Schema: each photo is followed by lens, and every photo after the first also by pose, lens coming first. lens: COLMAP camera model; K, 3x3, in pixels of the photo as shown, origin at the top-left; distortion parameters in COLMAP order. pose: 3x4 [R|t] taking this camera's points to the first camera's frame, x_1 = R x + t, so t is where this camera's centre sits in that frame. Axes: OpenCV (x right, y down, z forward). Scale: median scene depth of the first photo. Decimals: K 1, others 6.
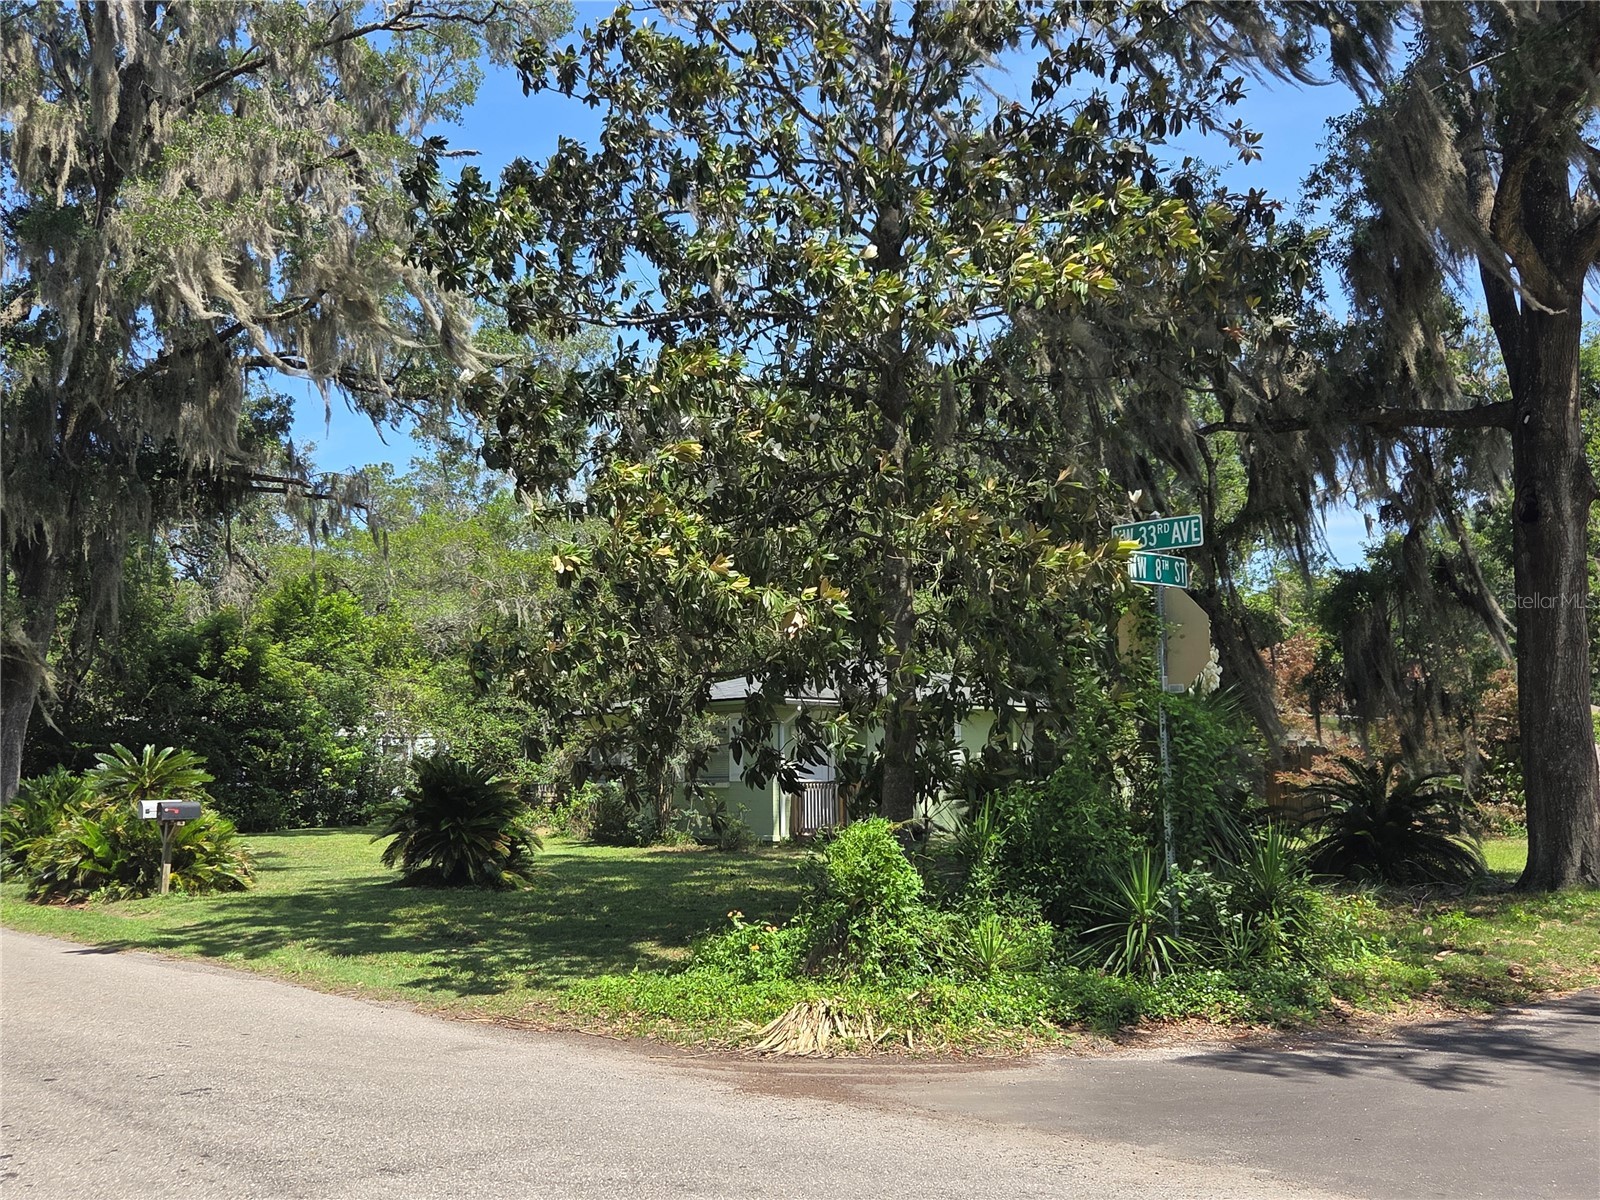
lens RADIAL K [[1413.7, 0, 800.0], [0, 1413.7, 600.0], [0, 0, 1]] dist [0.141001, 0.002039]
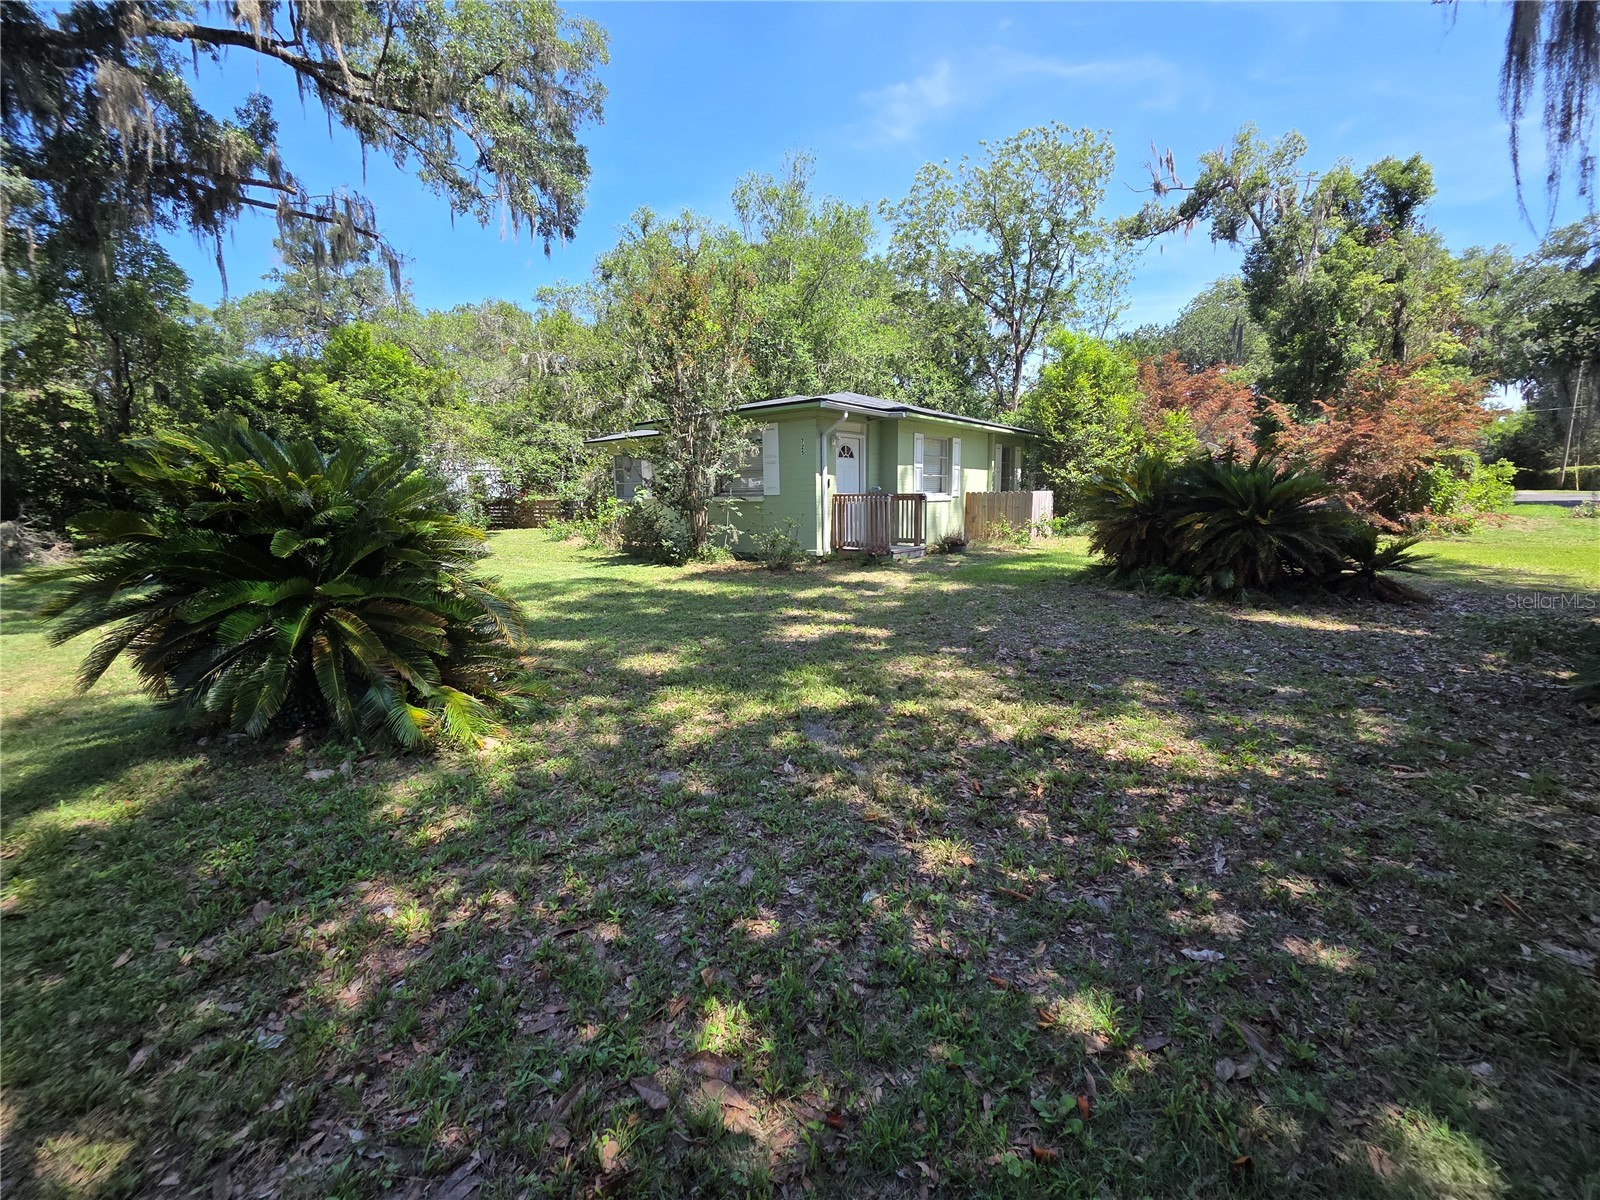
lens RADIAL K [[658.9, 0, 829.7], [0, 658.9, 600.2], [0, 0, 1]] dist [0.002770, -0.000709]
pose [[0.985998, -0.035599, 0.162914, -0.063527], [-0.010594, 0.961601, 0.274246, 0.056135], [-0.166421, -0.272132, 0.947760, 0.420558]]
